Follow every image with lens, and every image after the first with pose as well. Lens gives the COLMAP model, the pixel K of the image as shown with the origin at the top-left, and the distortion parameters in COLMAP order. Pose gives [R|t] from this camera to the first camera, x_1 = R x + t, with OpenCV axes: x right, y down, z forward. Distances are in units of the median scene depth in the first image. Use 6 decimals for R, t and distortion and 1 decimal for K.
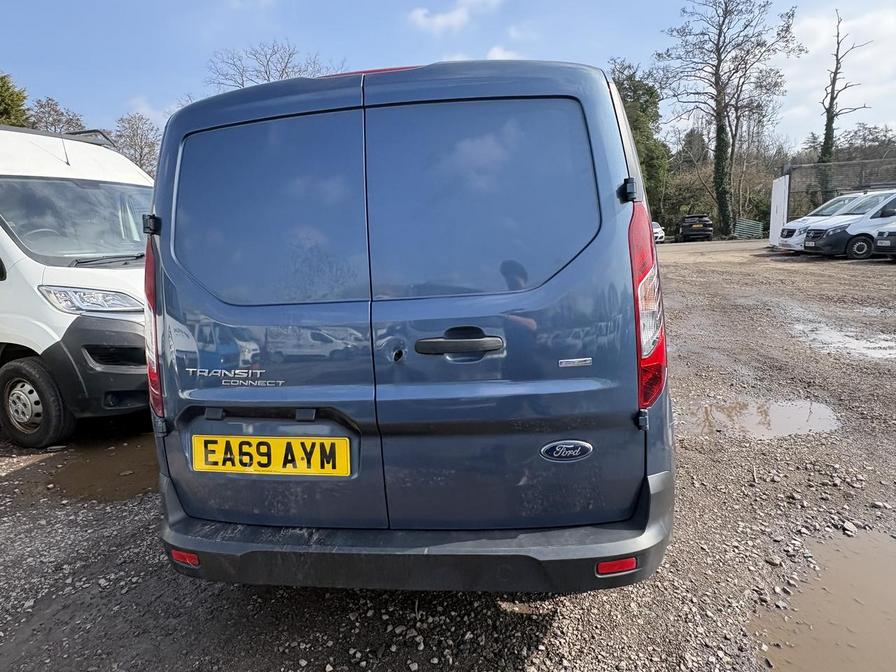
lens RADIAL K [[568.0, 0, 449.8], [0, 568.0, 347.6], [0, 0, 1]] dist [-0.004649, 0.003665]
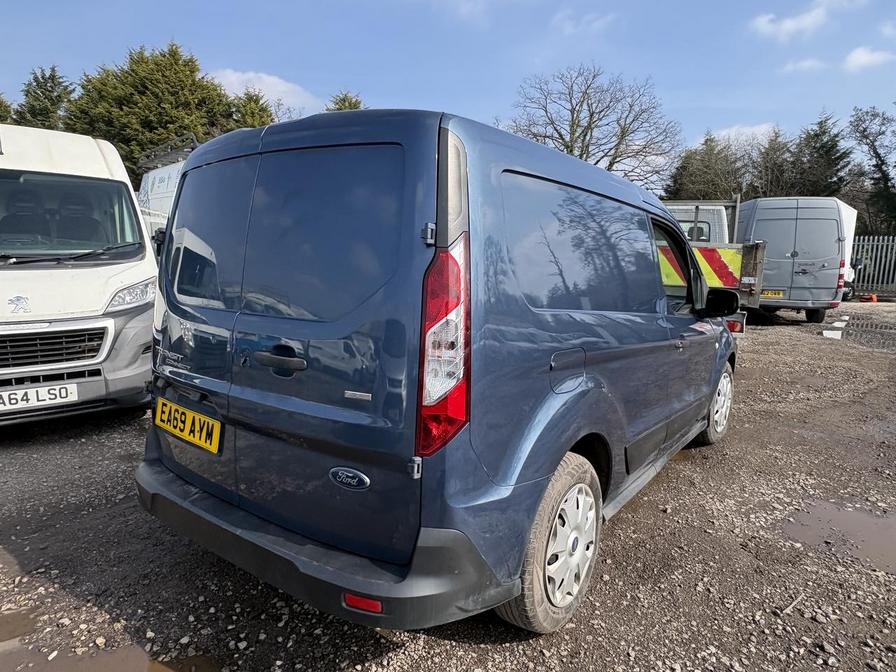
lens RADIAL K [[568.0, 0, 447.8], [0, 568.0, 342.6], [0, 0, 1]] dist [-0.004649, 0.003665]
pose [[0.872658, 0.148215, -0.465296, 0.080272], [-0.164218, 0.986404, 0.006220, -0.009895], [0.459892, 0.070982, 0.885133, 0.014156]]
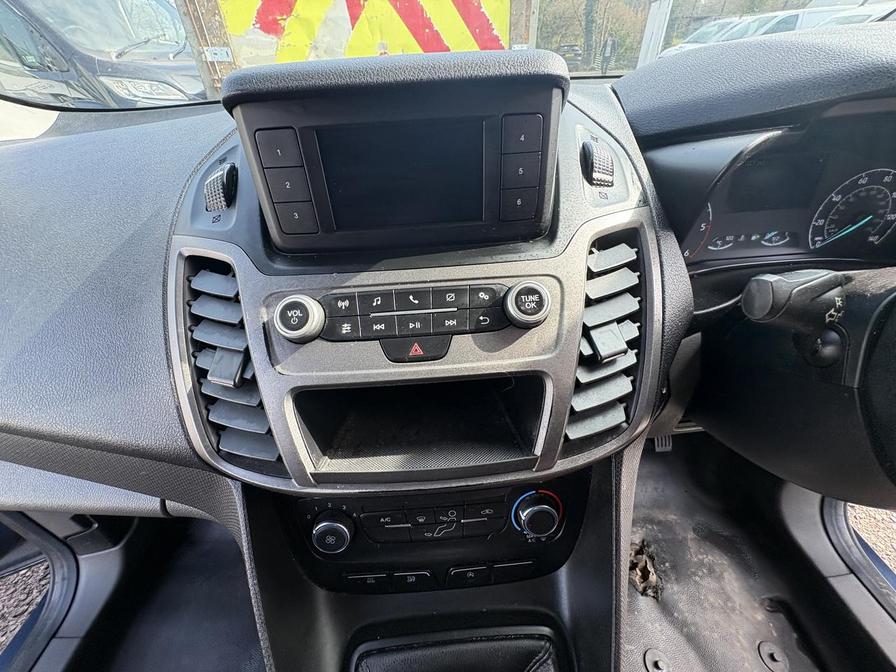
lens RADIAL K [[356.5, 0, 450.6], [0, 356.5, 331.1], [0, 0, 1]] dist [0.000045, 0.000882]
pose [[0.981420, -0.101948, 0.162545, 0.008213], [0.022202, 0.901810, 0.431563, -0.038396], [-0.190581, -0.419936, 0.887318, 0.248933]]
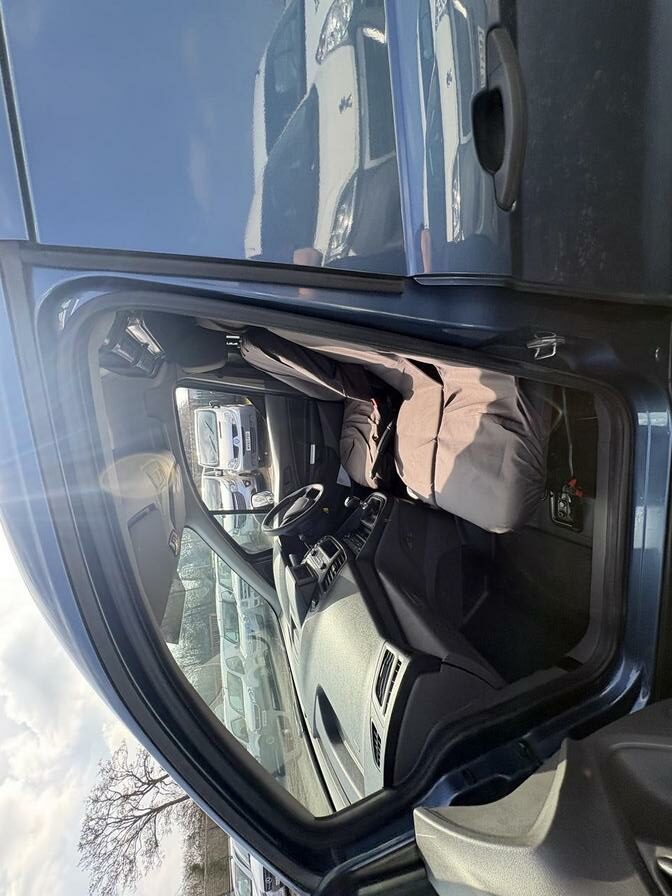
lens RADIAL K [[356.5, 0, 339.7], [0, 356.5, 449.0], [0, 0, 1]] dist [0.000045, 0.000882]
pose [[-0.268511, 0.035656, 0.962617, -0.078692], [0.926985, -0.262154, 0.268282, -0.045293], [0.261919, 0.964367, 0.037339, 0.232815]]
